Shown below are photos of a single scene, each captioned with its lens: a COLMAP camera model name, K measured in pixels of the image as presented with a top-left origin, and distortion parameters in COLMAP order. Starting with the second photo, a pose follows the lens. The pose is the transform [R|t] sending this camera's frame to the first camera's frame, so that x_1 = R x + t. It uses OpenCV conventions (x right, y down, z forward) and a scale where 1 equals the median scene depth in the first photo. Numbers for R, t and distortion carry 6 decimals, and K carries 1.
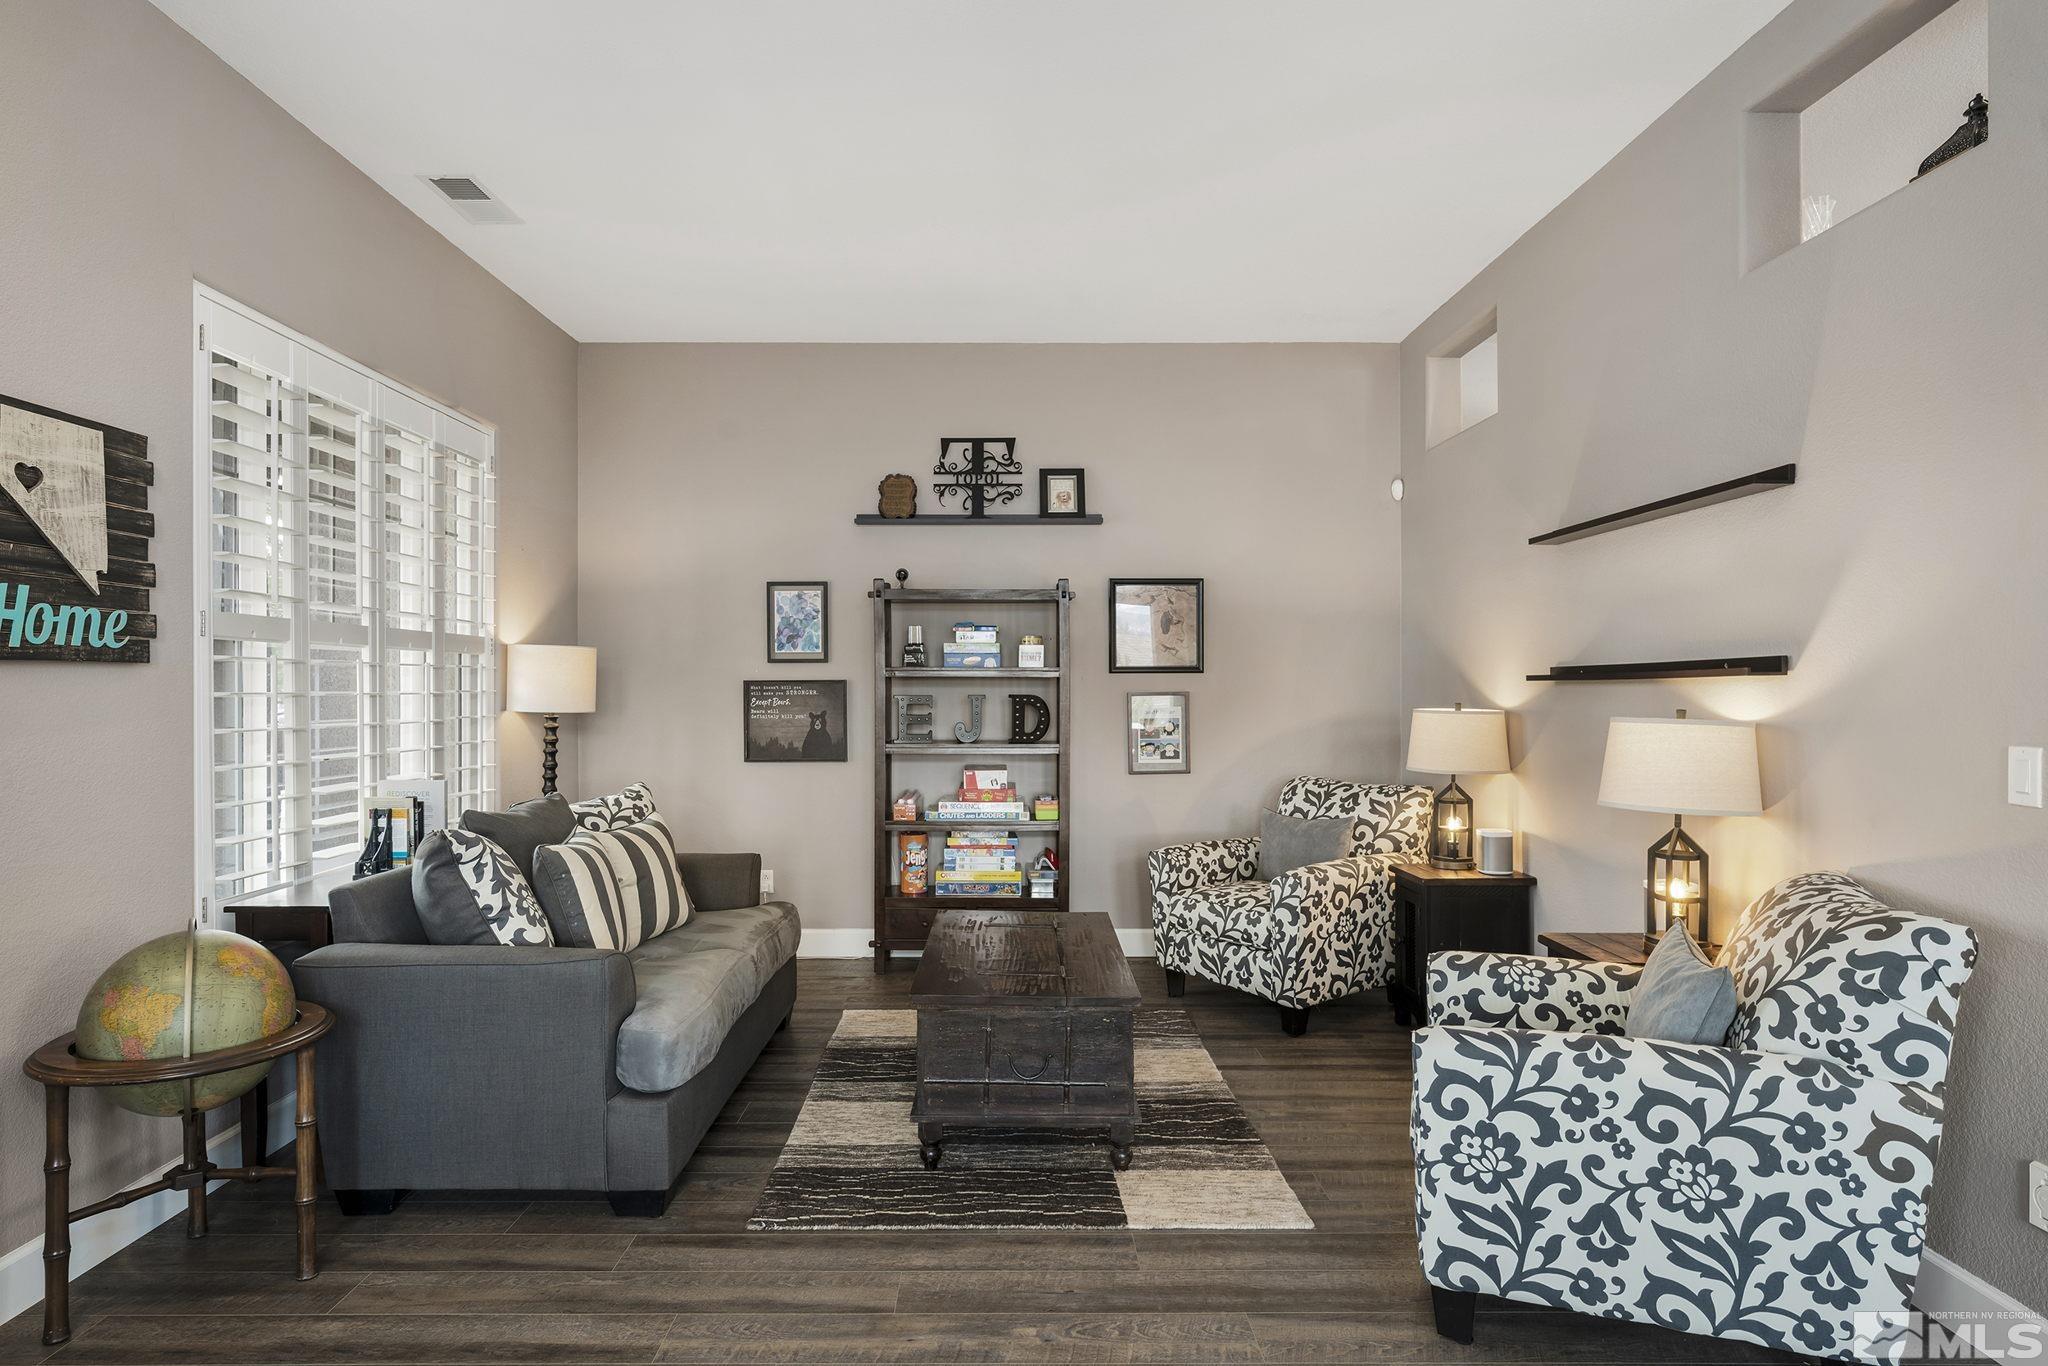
lens RADIAL K [[1070.5, 0, 1015.1], [0, 1070.5, 688.7], [0, 0, 1]] dist [-0.004432, 0.001109]
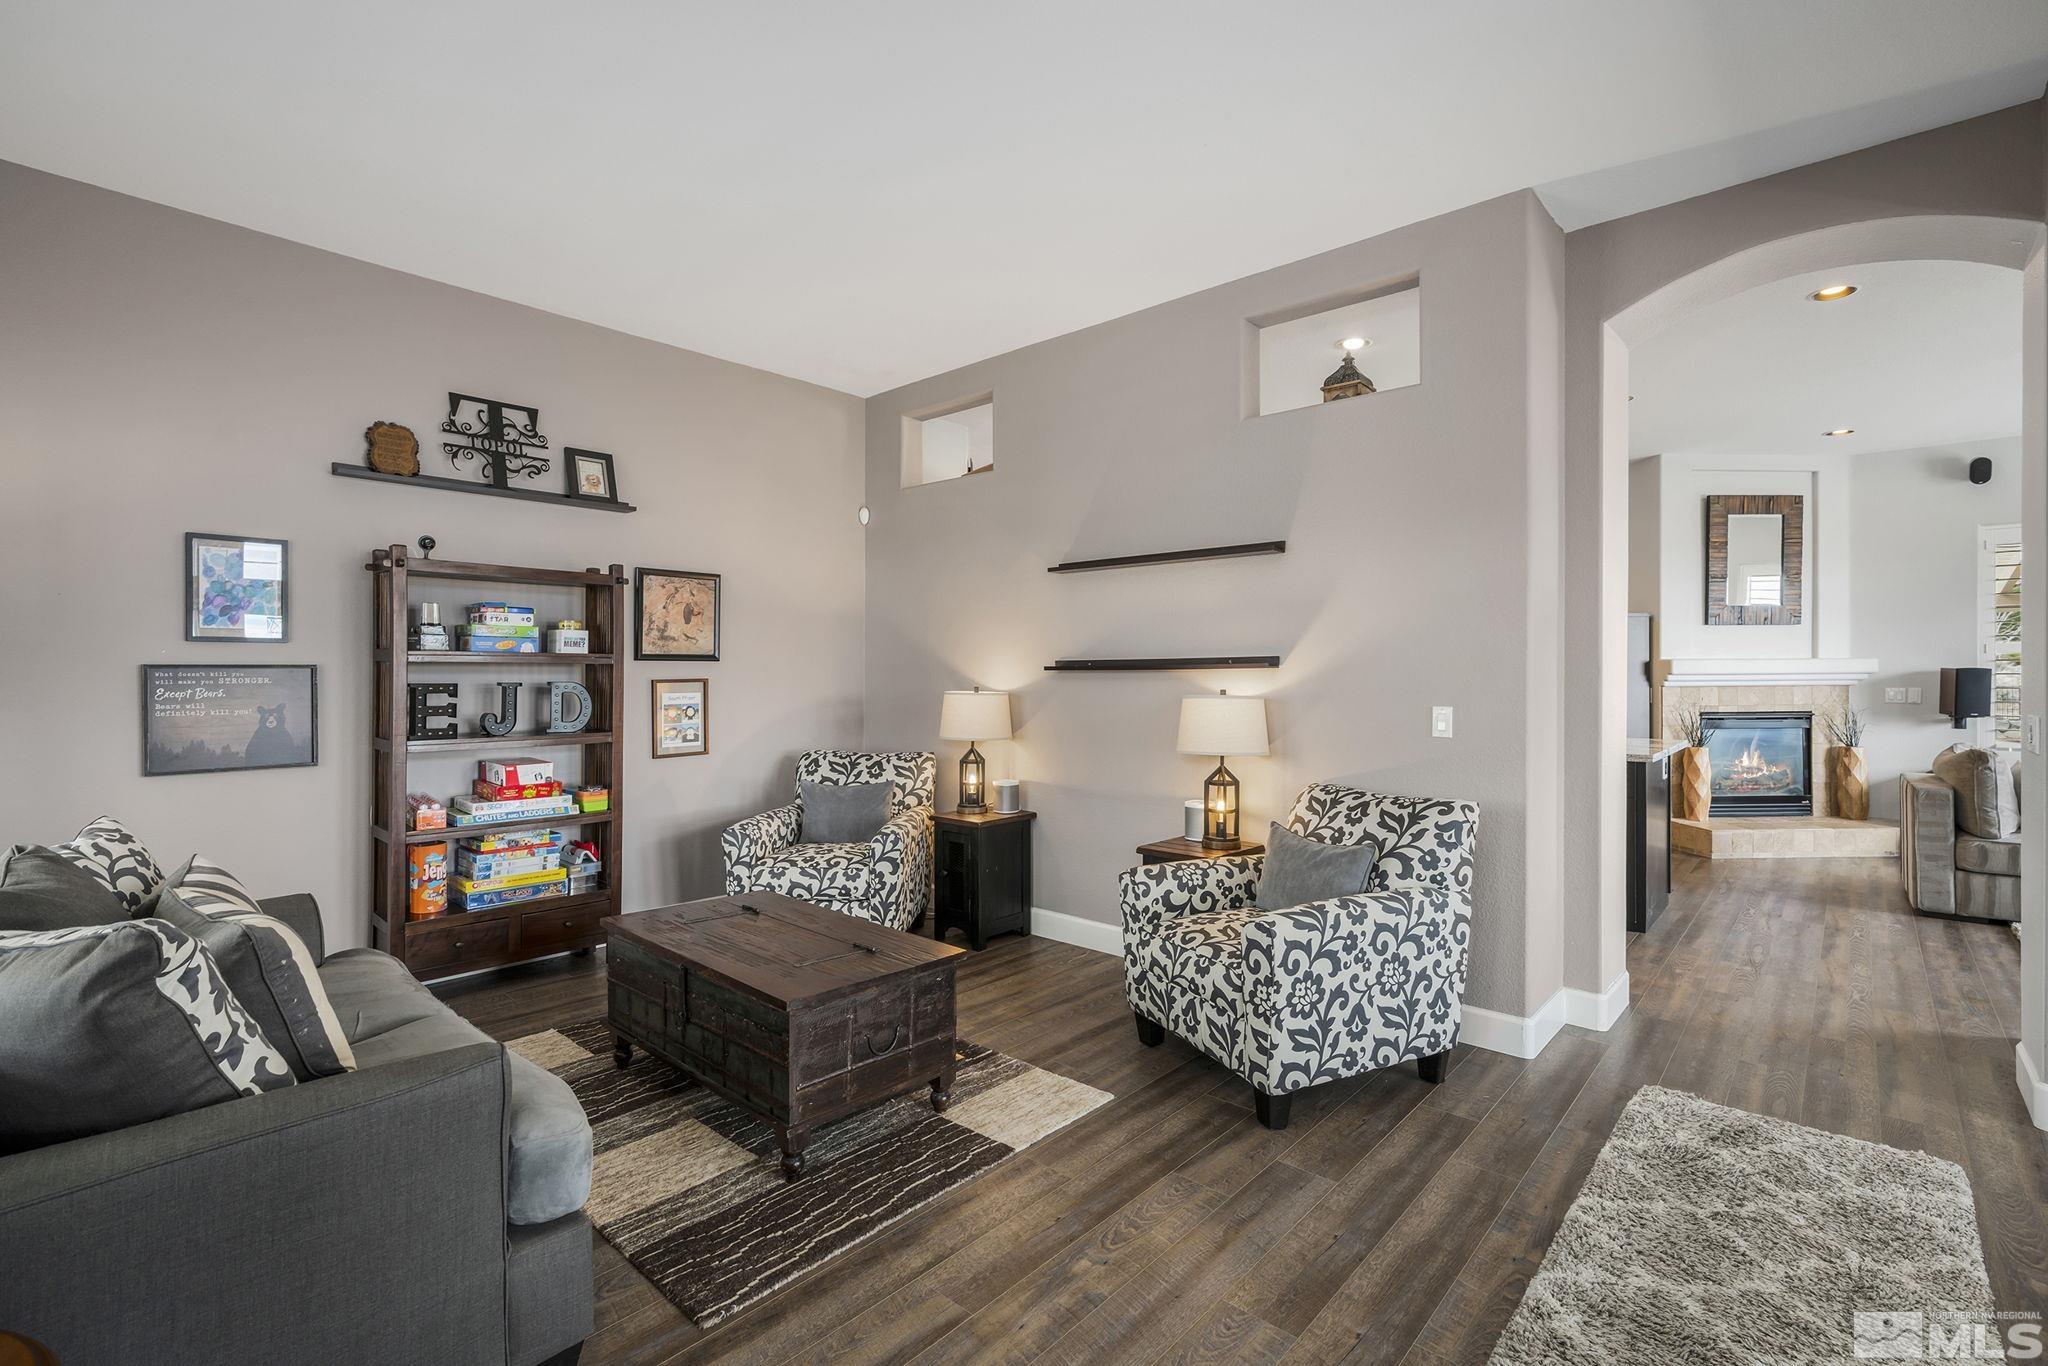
lens RADIAL K [[879.6, 0, 1021.5], [0, 879.6, 676.1], [0, 0, 1]] dist [-0.017181, 0.000888]
pose [[0.698474, -0.000142, 0.715636, -0.312175], [-0.000312, 1.000000, 0.000502, -0.000306], [-0.715636, -0.000574, 0.698474, 0.196832]]
